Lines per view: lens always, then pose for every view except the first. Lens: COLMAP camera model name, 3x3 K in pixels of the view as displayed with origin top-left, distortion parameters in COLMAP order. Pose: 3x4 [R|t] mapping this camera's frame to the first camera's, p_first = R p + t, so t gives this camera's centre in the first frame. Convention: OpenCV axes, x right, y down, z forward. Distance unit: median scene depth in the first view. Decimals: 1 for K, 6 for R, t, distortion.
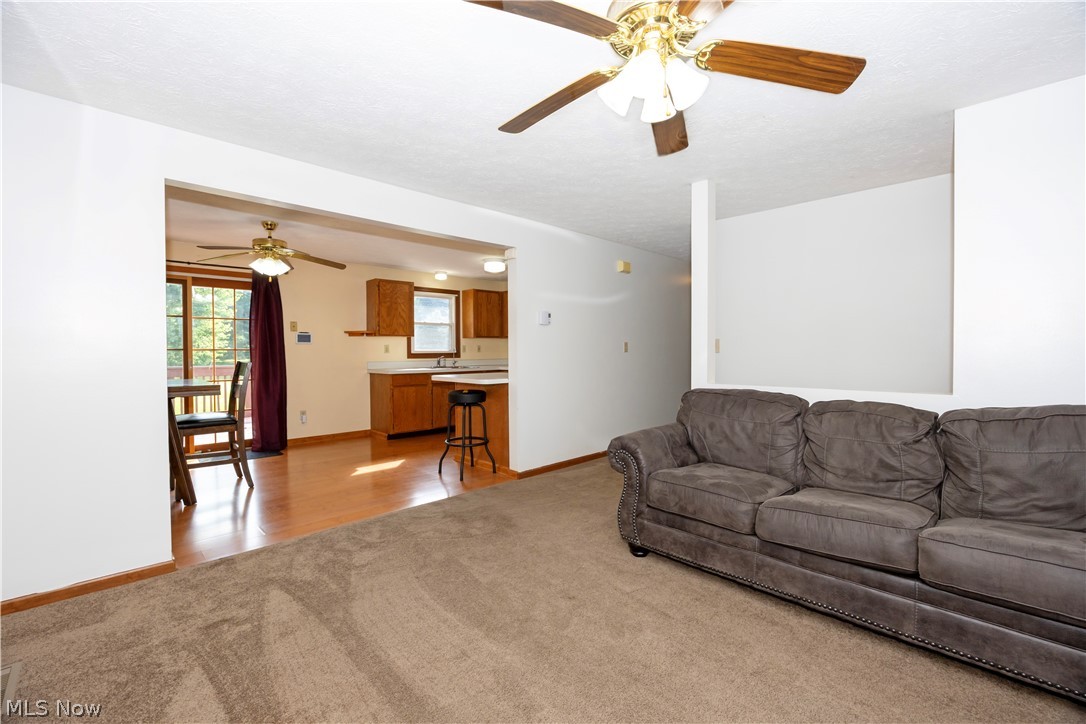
lens RADIAL K [[458.1, 0, 543.0], [0, 458.1, 356.7], [0, 0, 1]] dist [-0.019838, 0.000032]
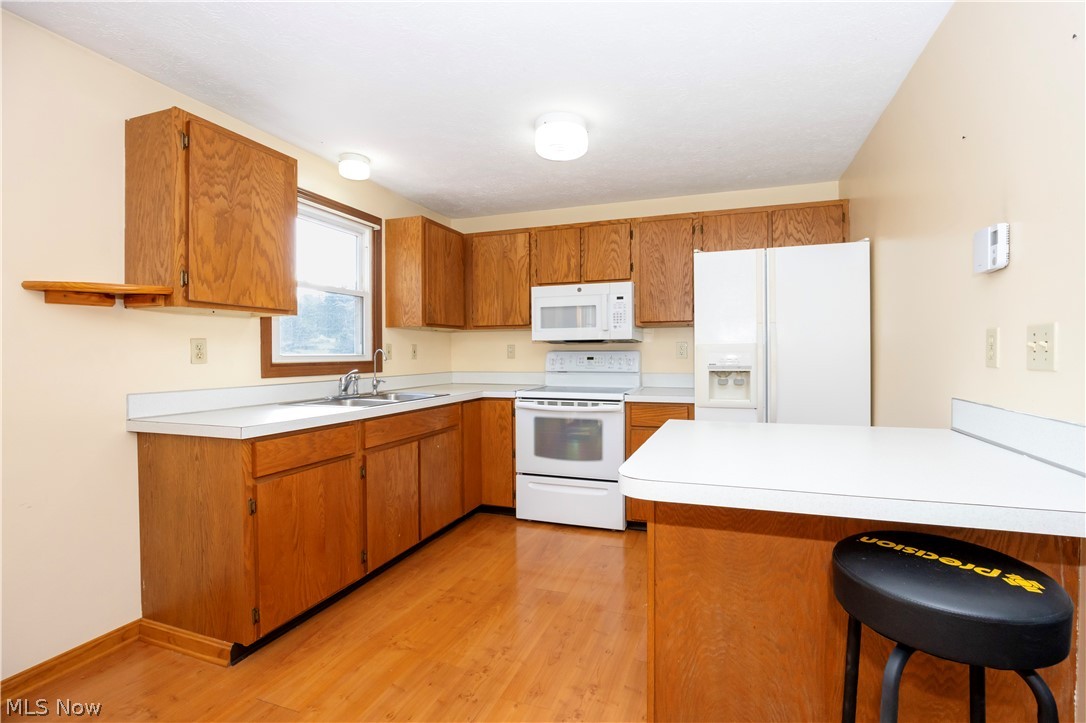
lens RADIAL K [[458.1, 0, 543.0], [0, 458.1, 356.2], [0, 0, 1]] dist [-0.019838, 0.000032]
pose [[0.881787, -0.000523, 0.471648, -0.277287], [0.004889, 0.999956, -0.008033, -0.009279], [-0.471622, 0.009389, 0.881751, 0.600449]]
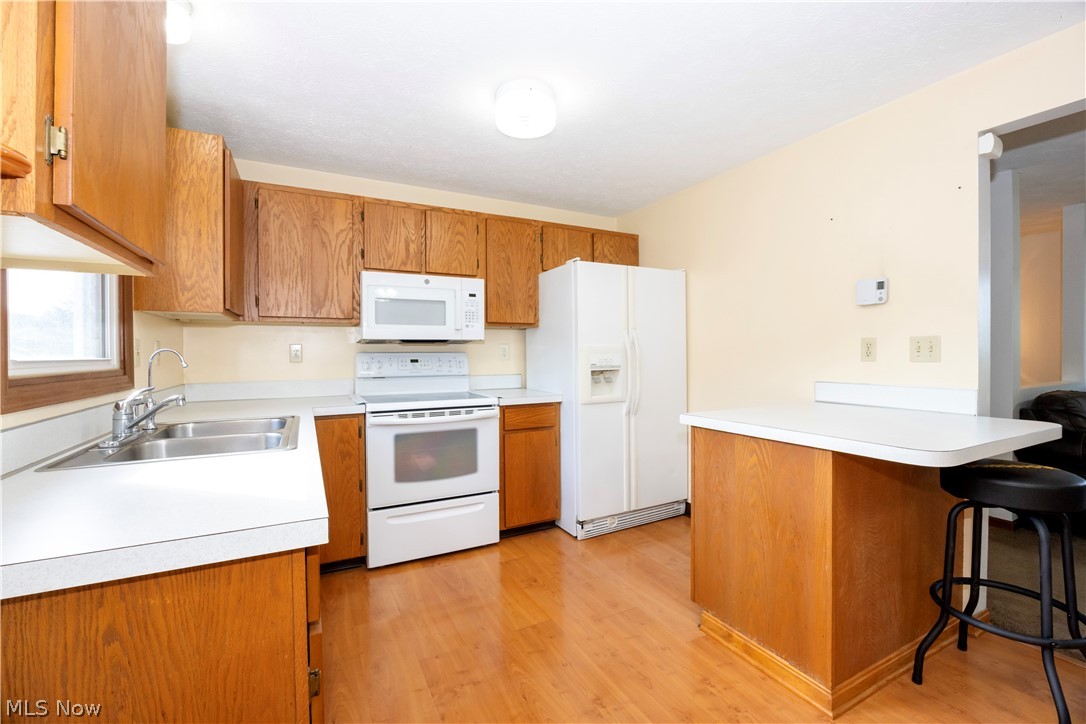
lens RADIAL K [[458.1, 0, 543.0], [0, 458.1, 356.7], [0, 0, 1]] dist [-0.019838, 0.000032]
pose [[0.286003, -0.001609, 0.958227, -0.386042], [0.017201, 0.999846, -0.003455, -0.011237], [-0.958074, 0.017470, 0.285987, 0.789886]]
